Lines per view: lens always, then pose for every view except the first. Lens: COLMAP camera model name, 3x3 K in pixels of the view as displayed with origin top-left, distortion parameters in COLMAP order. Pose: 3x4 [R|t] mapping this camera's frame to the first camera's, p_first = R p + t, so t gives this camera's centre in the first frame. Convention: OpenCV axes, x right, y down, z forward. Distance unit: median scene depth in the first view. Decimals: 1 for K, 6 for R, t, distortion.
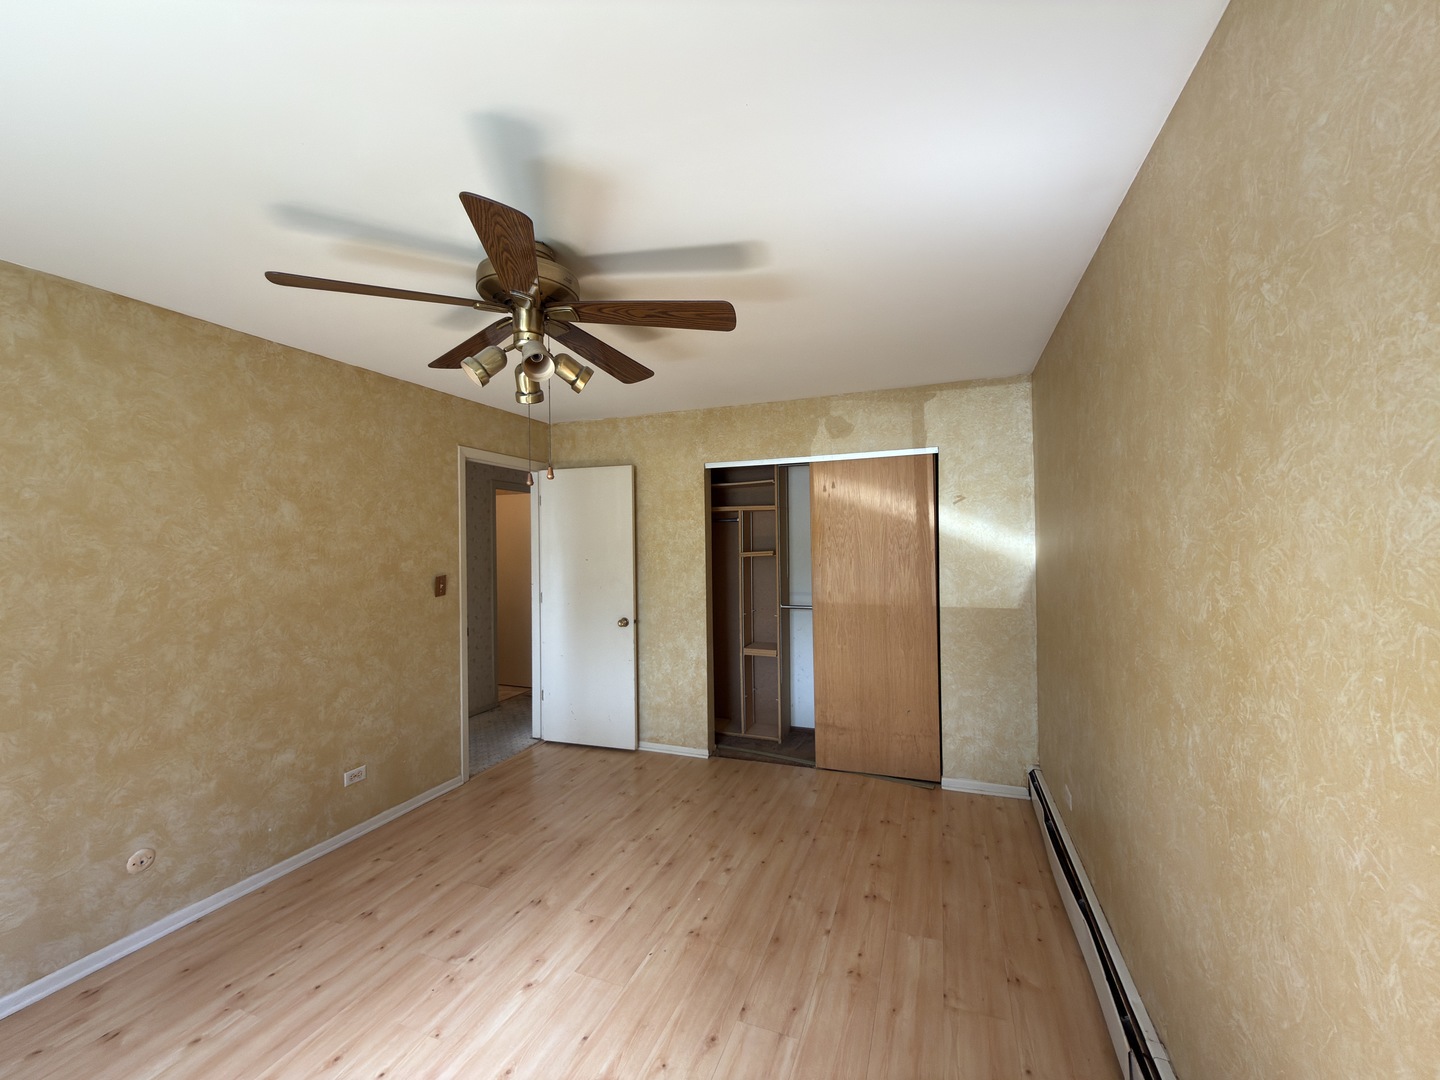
lens RADIAL K [[573.3, 0, 718.5], [0, 573.3, 539.7], [0, 0, 1]] dist [0.002290, -0.000587]
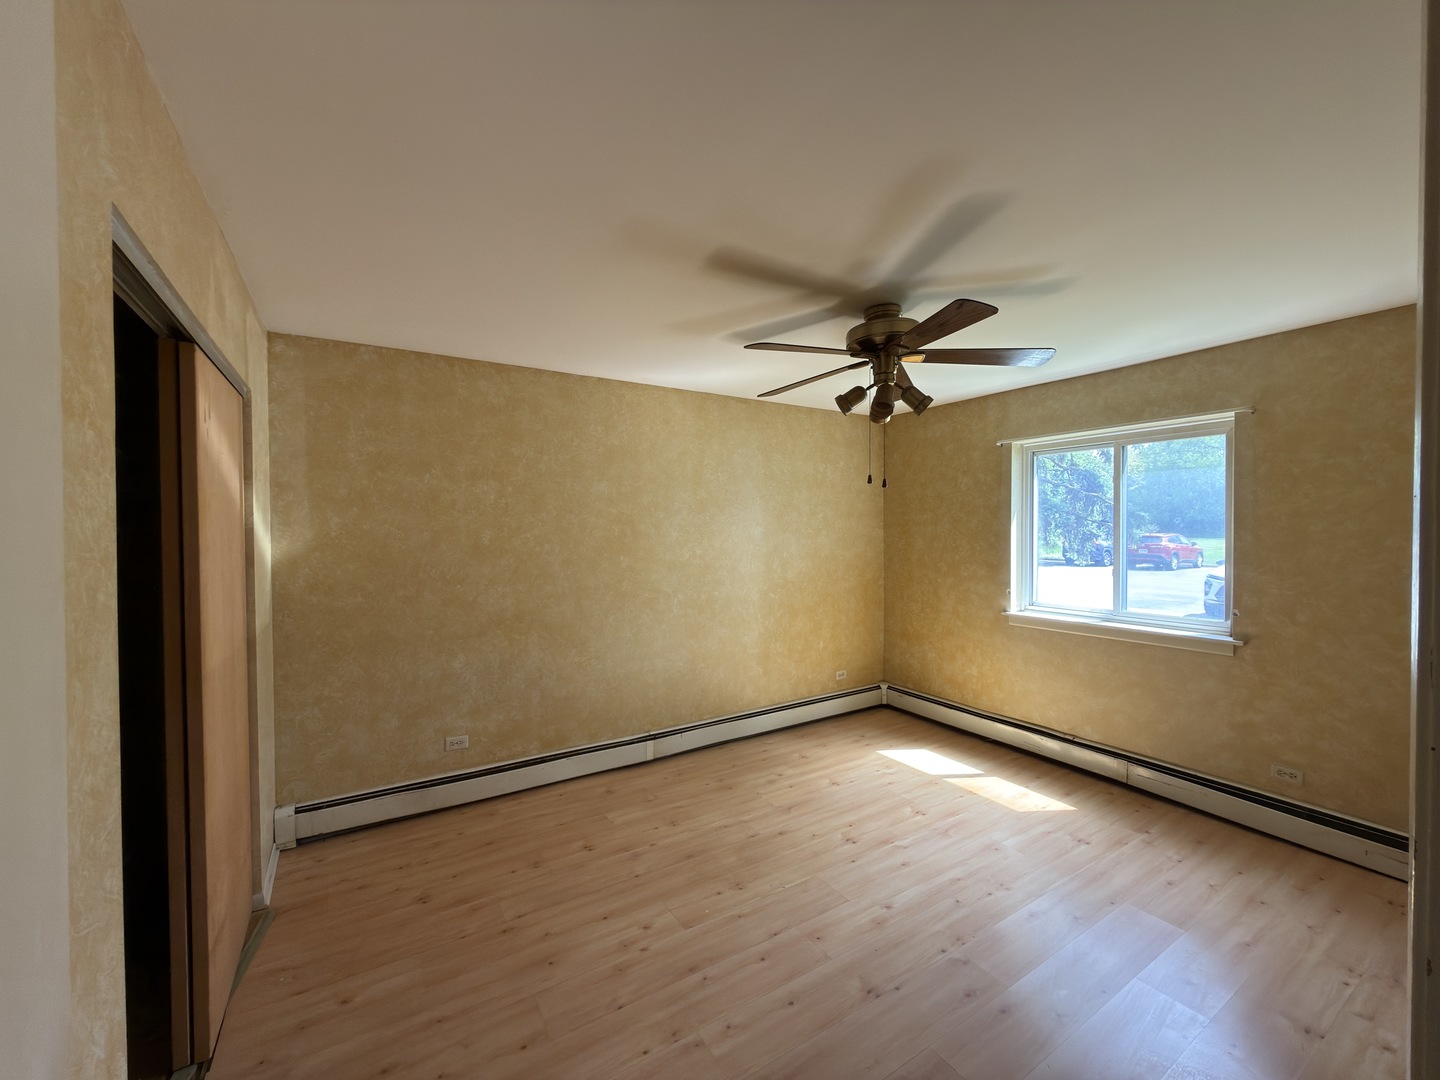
lens RADIAL K [[573.3, 0, 716.2], [0, 573.3, 544.4], [0, 0, 1]] dist [0.002290, -0.000587]
pose [[-0.797998, 0.002697, 0.602655, -0.628355], [0.010459, 0.999901, 0.009375, 0.015800], [-0.602570, 0.013784, -0.797947, 1.770171]]
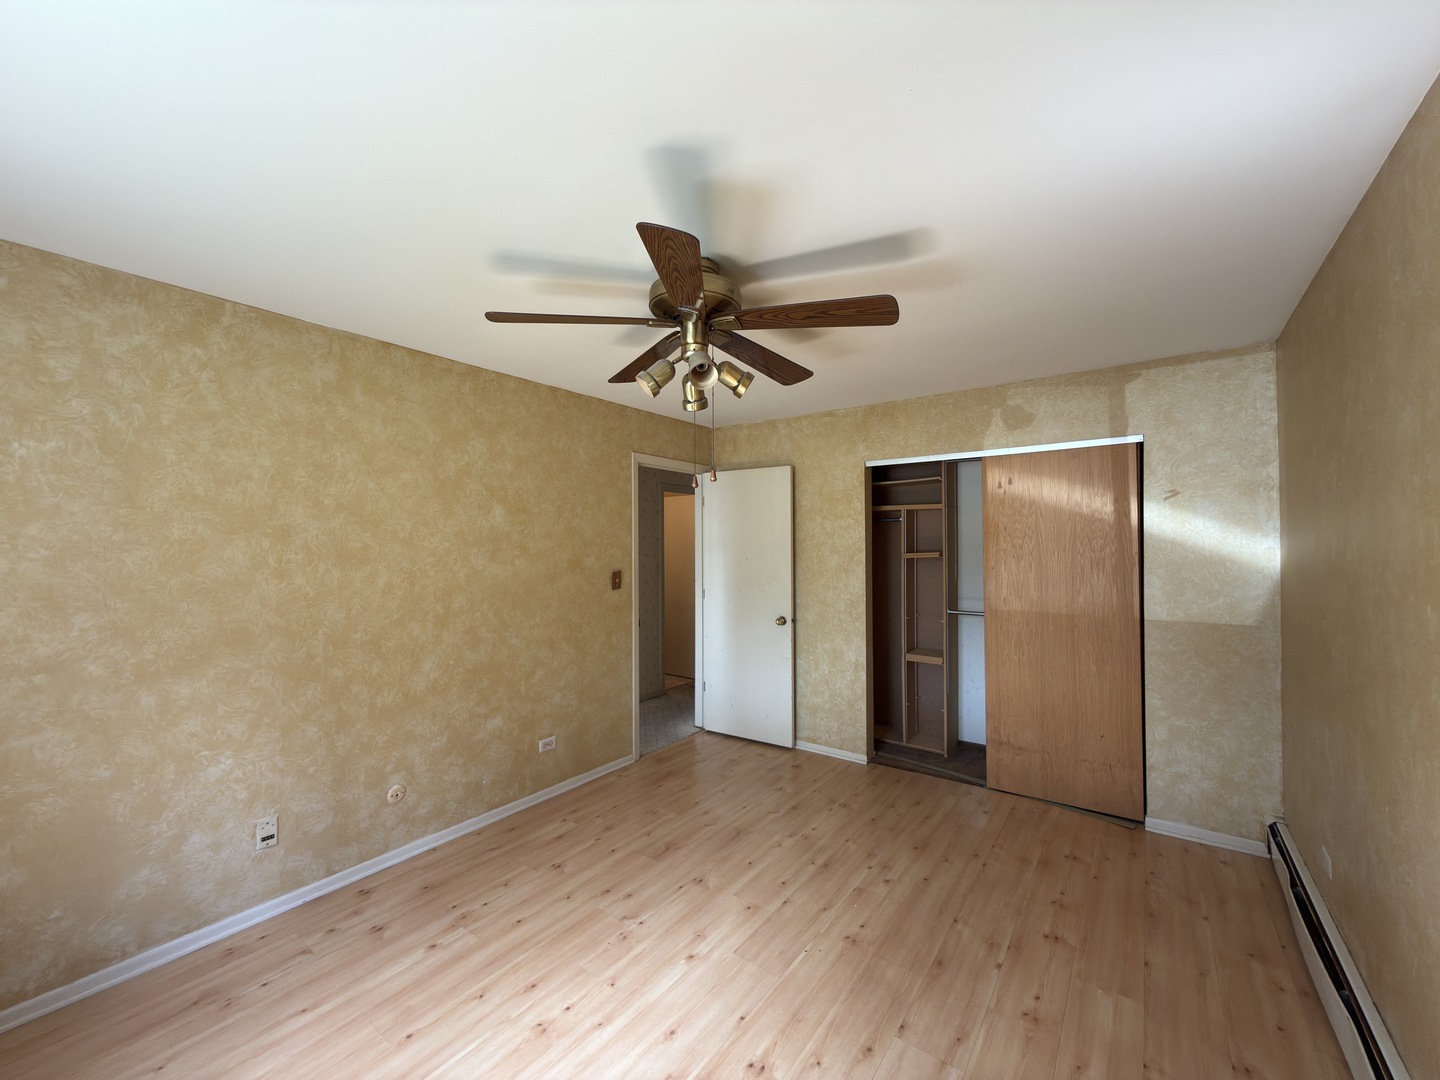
lens RADIAL K [[573.3, 0, 719.0], [0, 573.3, 539.4], [0, 0, 1]] dist [0.002290, -0.000587]
pose [[0.962764, 0.006770, -0.270259, 0.001963], [-0.006731, 0.999977, 0.001070, -0.000239], [0.270260, 0.000789, 0.962787, -0.010024]]
